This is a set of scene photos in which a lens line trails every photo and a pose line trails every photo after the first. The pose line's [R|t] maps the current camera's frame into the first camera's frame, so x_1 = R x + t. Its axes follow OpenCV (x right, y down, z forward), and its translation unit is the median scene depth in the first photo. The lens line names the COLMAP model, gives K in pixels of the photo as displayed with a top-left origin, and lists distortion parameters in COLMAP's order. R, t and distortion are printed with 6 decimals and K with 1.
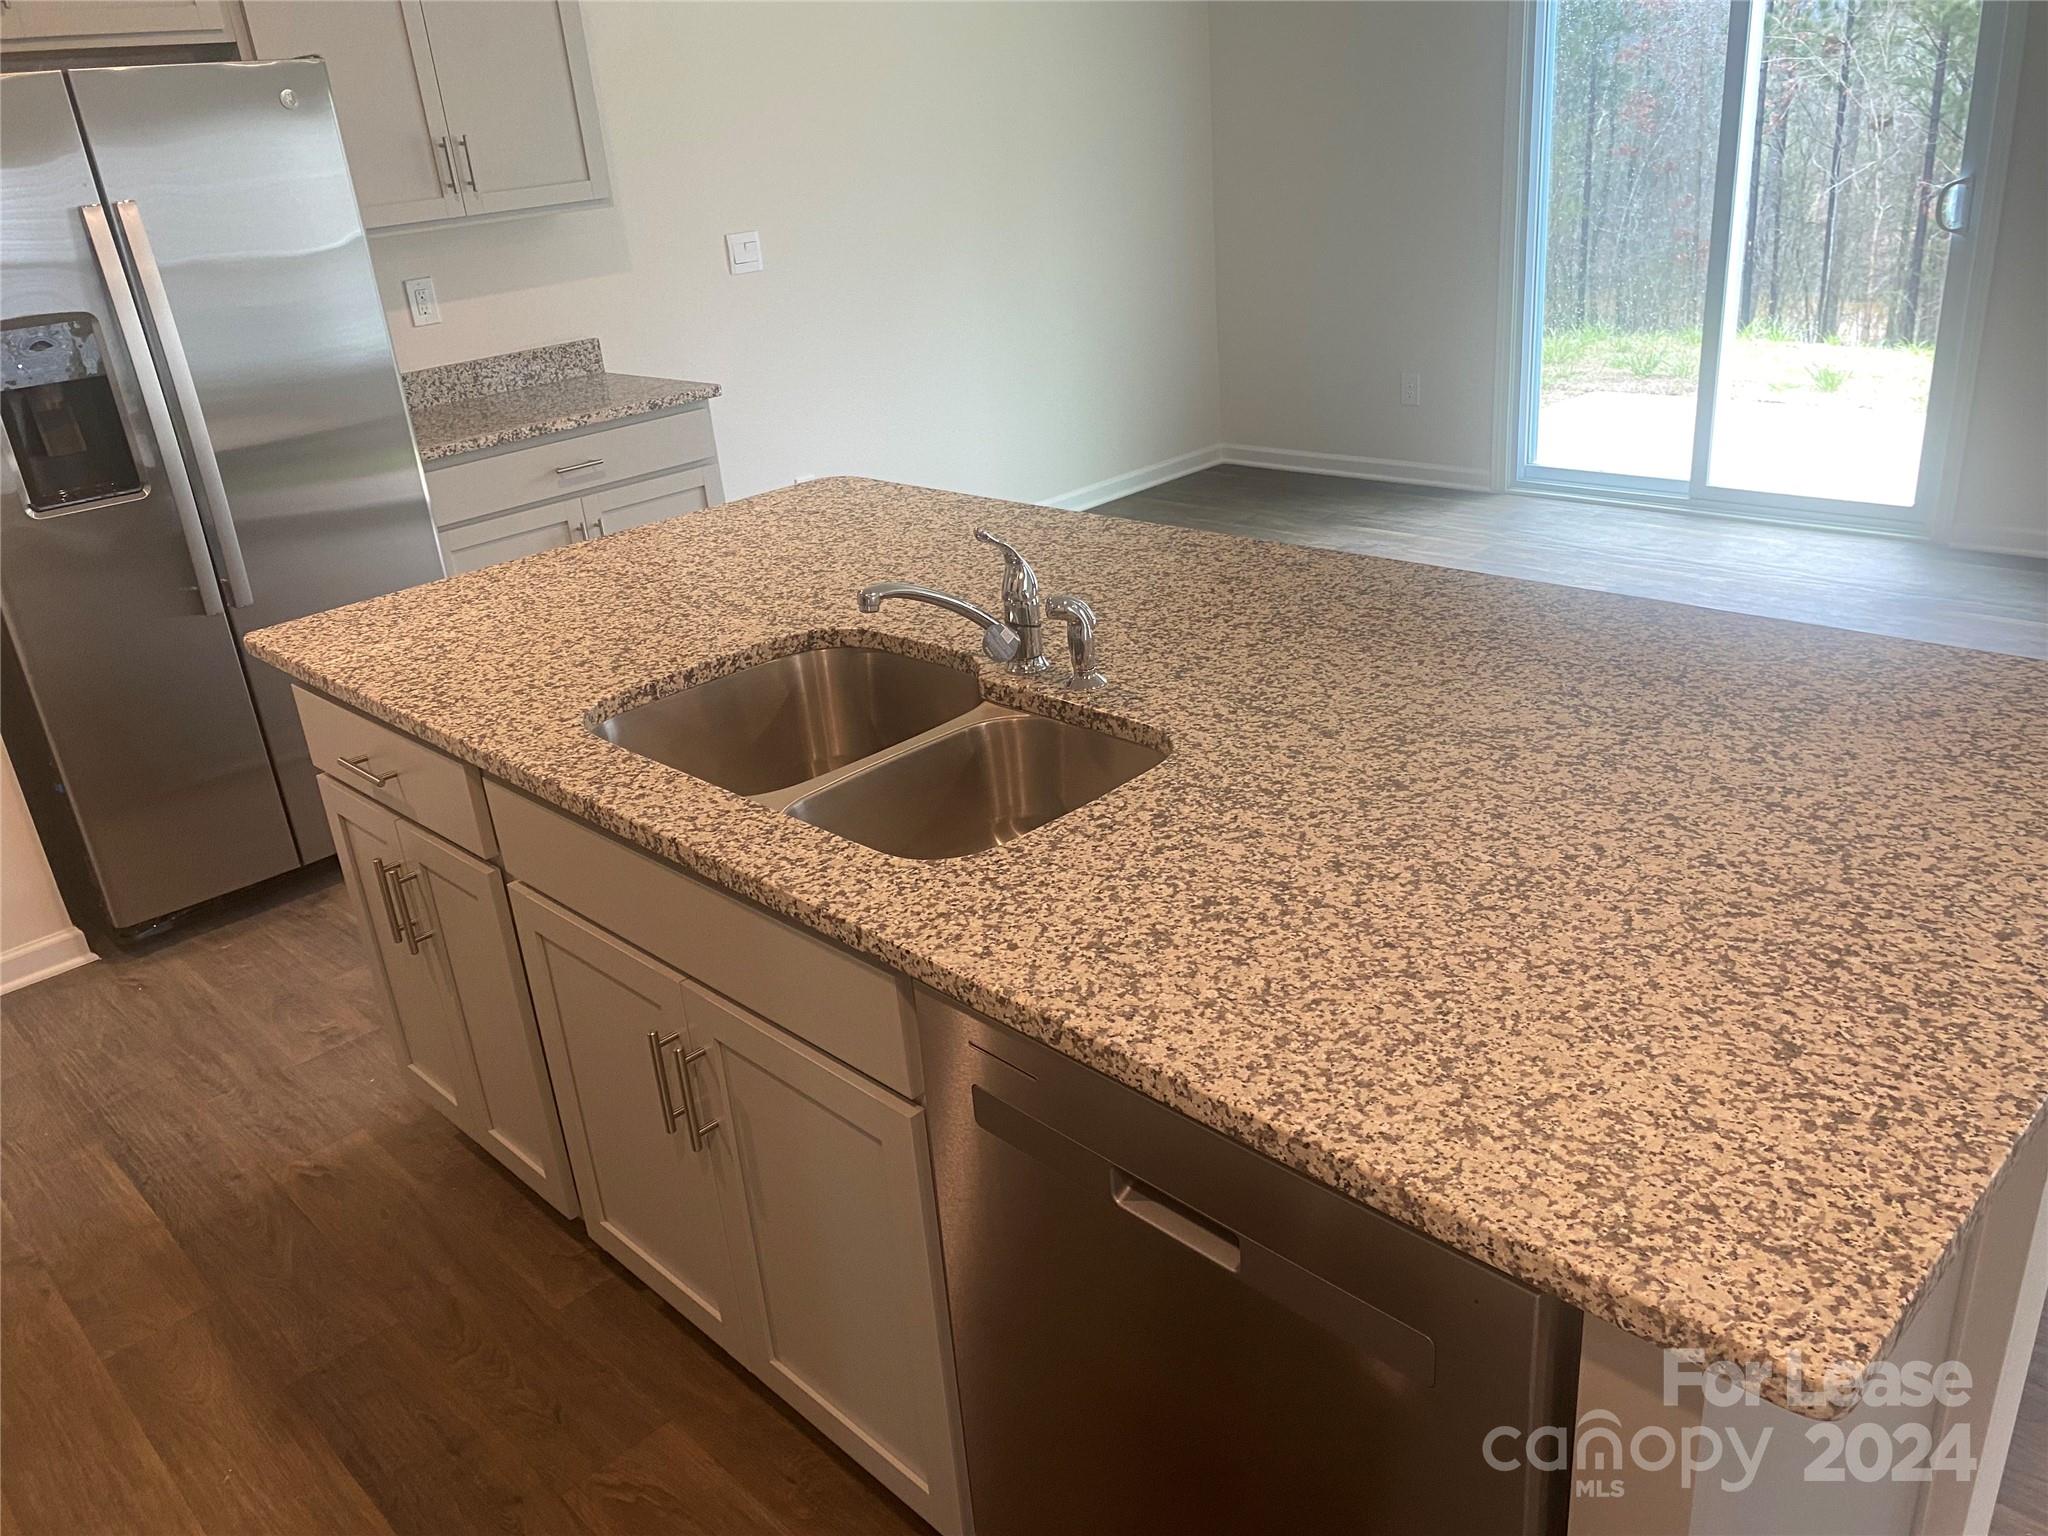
lens RADIAL K [[1534.9, 0, 1024.0], [0, 1534.9, 768.0], [0, 0, 1]] dist [0.019743, 0.003005]
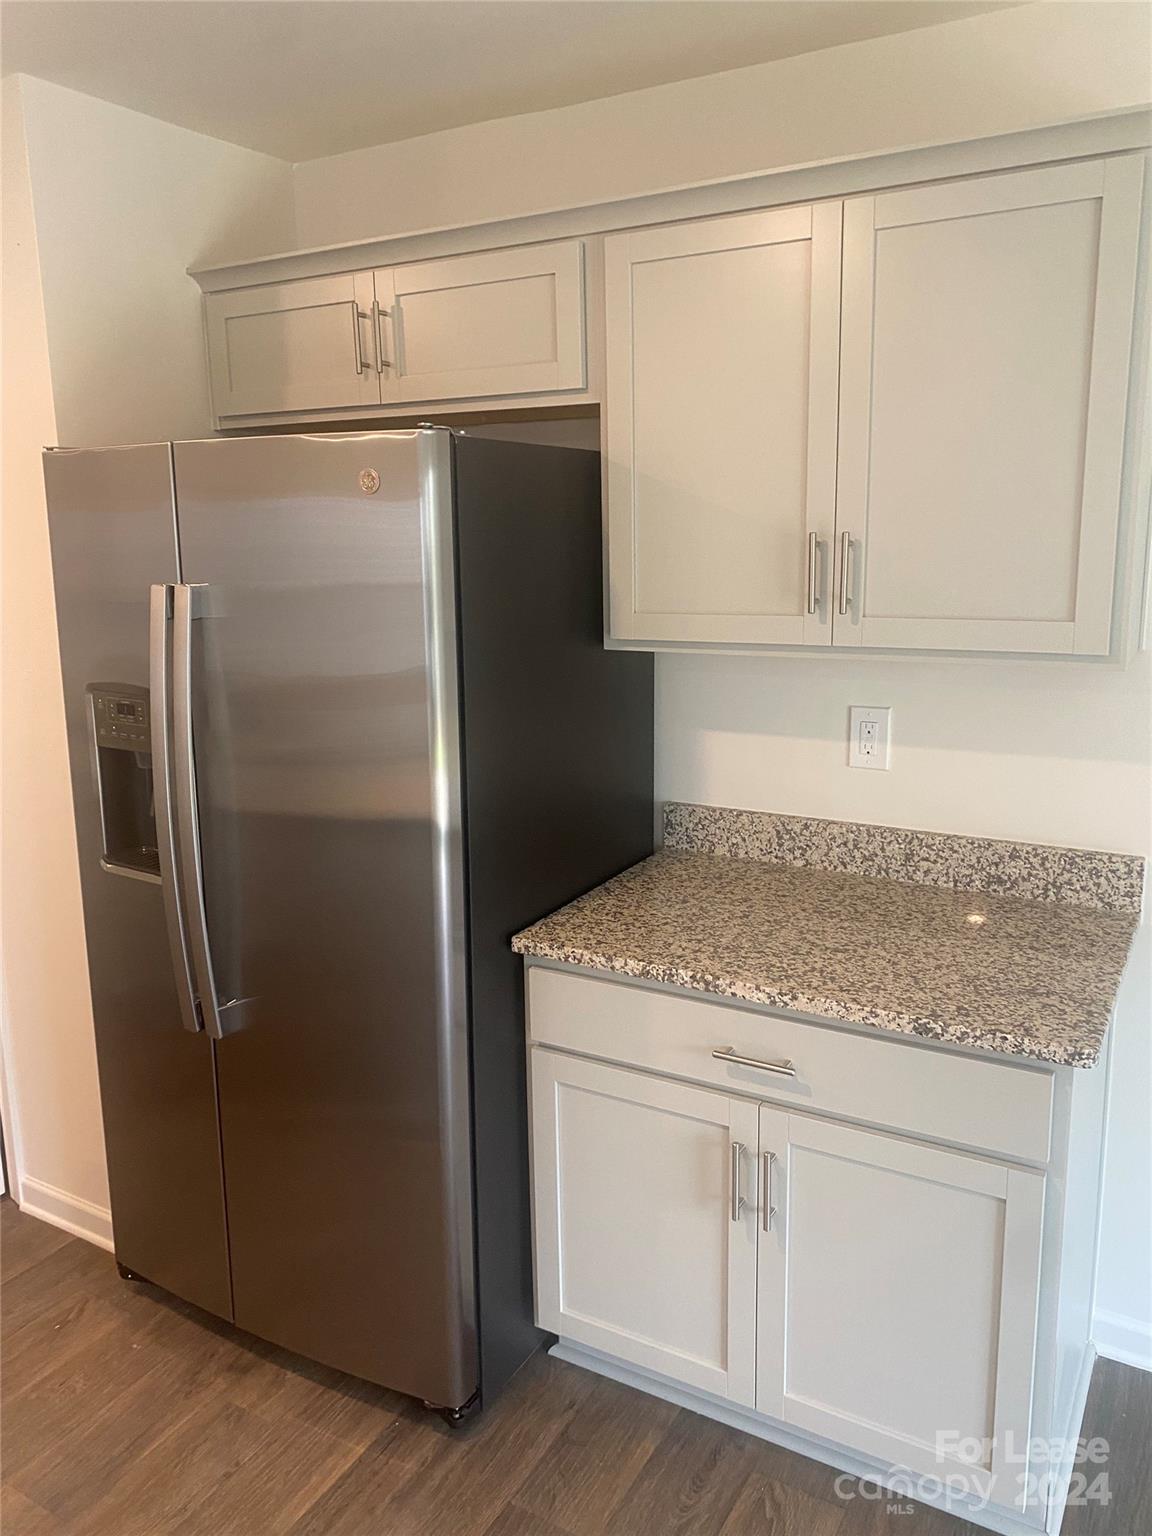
lens RADIAL K [[1189.8, 0, 567.9], [0, 1189.8, 758.8], [0, 0, 1]] dist [0.023897, -0.009215]
pose [[0.256219, 0.279824, -0.925230, 0.075344], [-0.391583, 0.905170, 0.165318, -0.292548], [0.883750, 0.319947, 0.341496, 0.614007]]
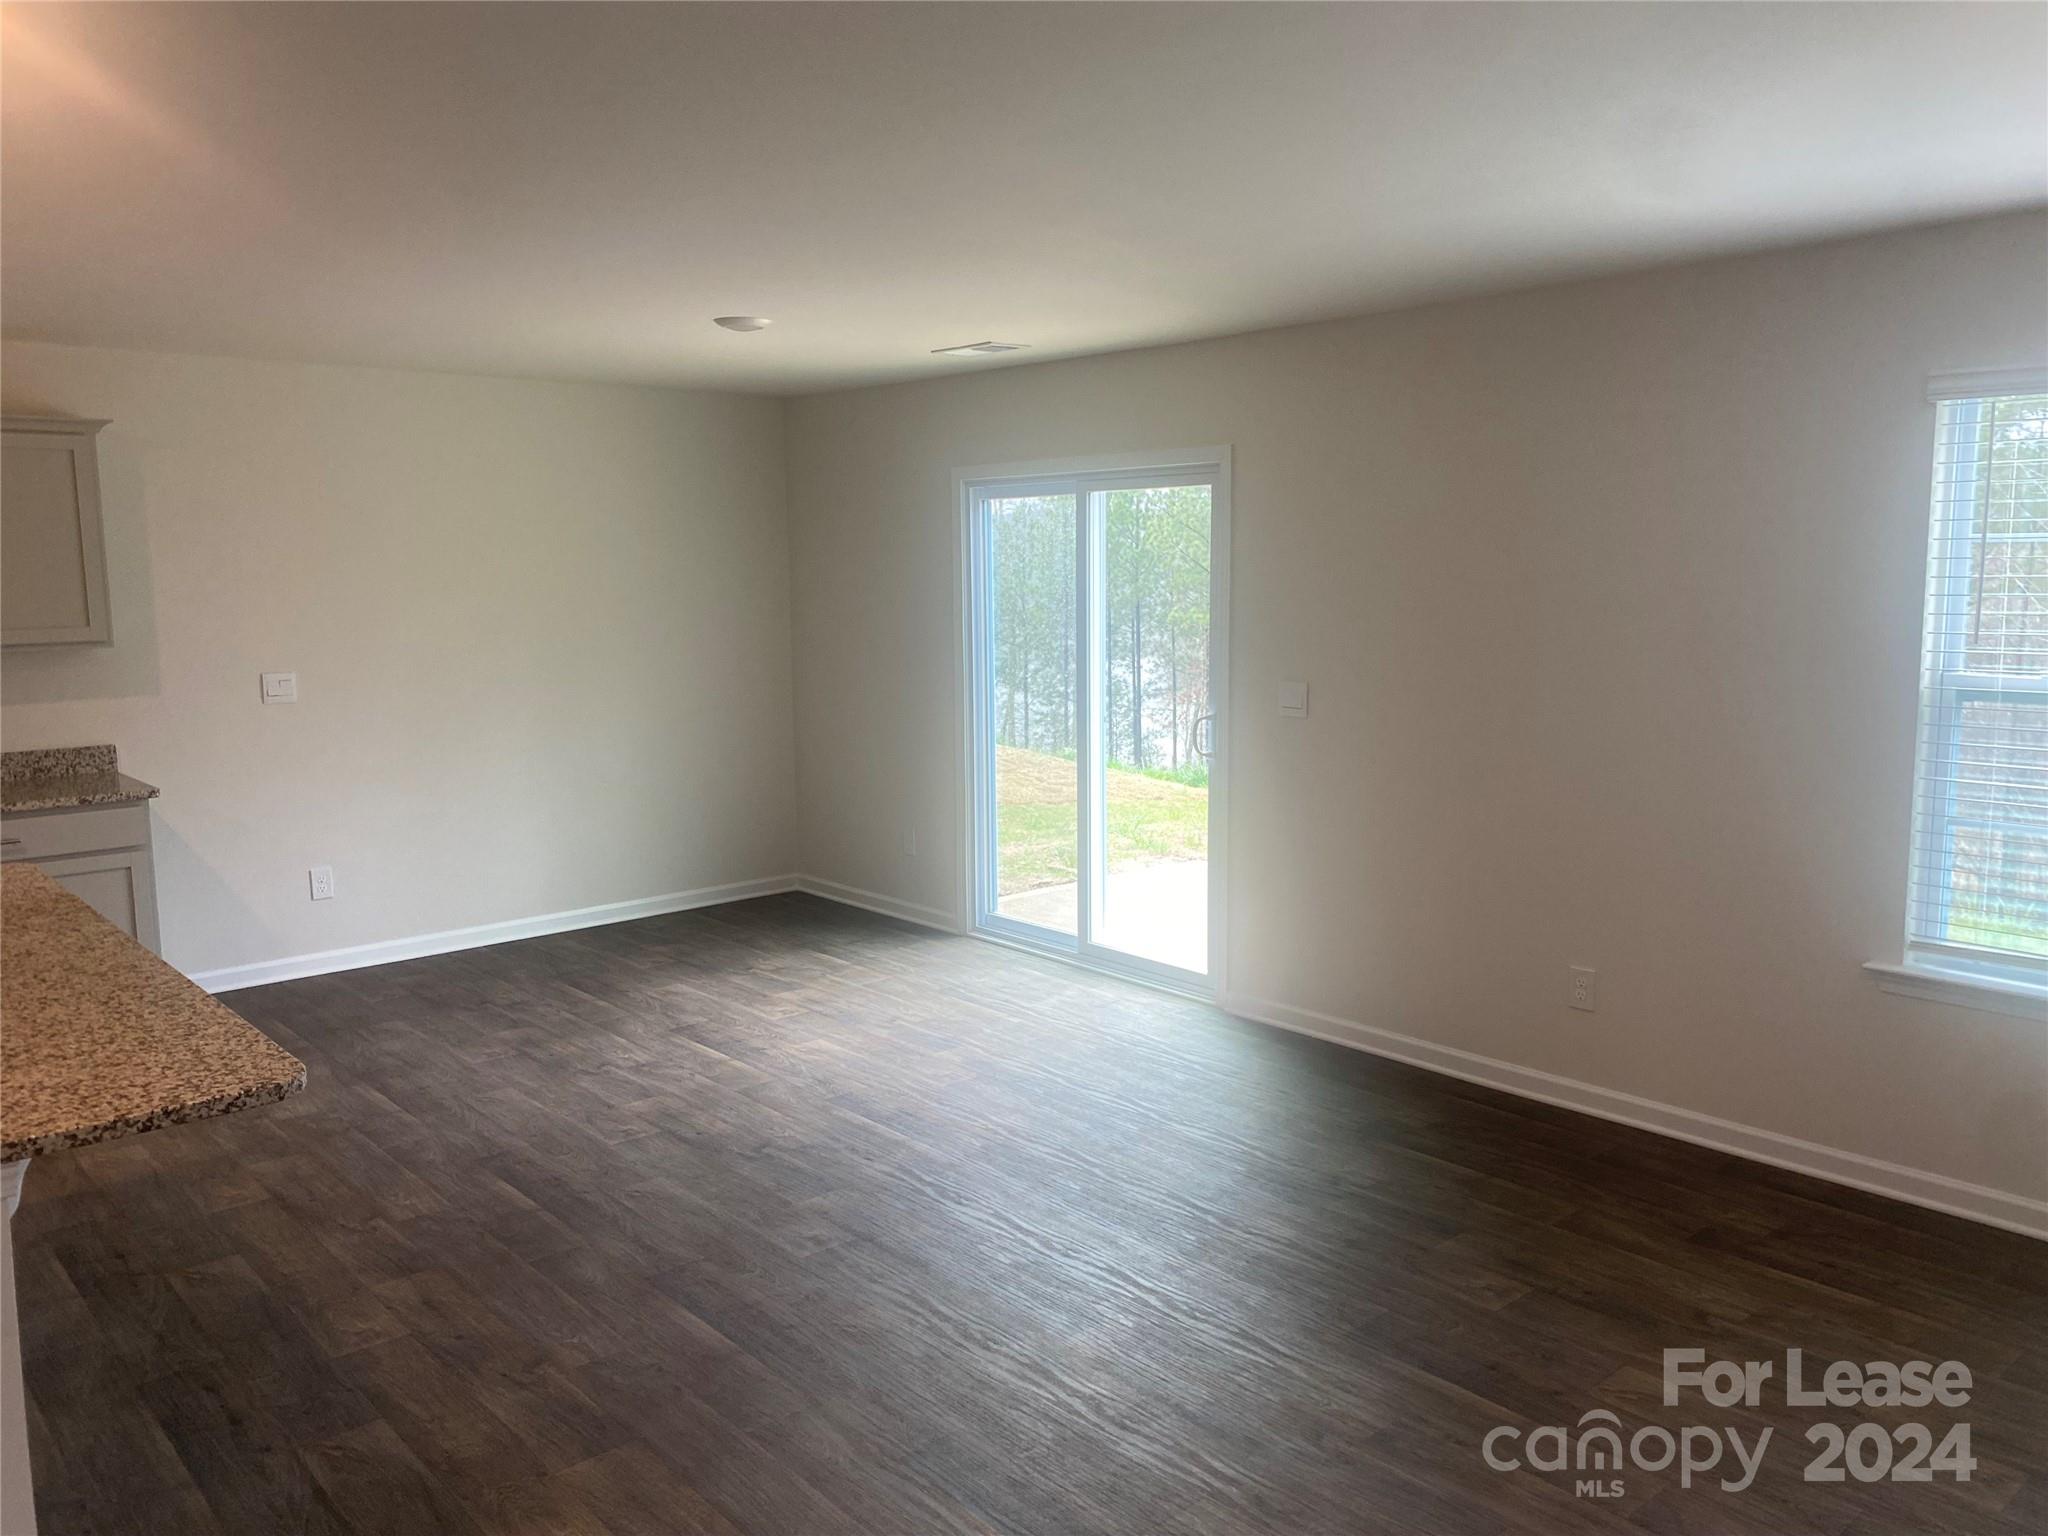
lens RADIAL K [[1534.9, 0, 1024.0], [0, 1534.9, 768.0], [0, 0, 1]] dist [0.019743, 0.003005]
pose [[0.995490, 0.080813, -0.049698, 0.495830], [-0.091185, 0.959632, -0.266066, 0.002800], [0.026191, 0.269398, 0.962673, -0.166760]]
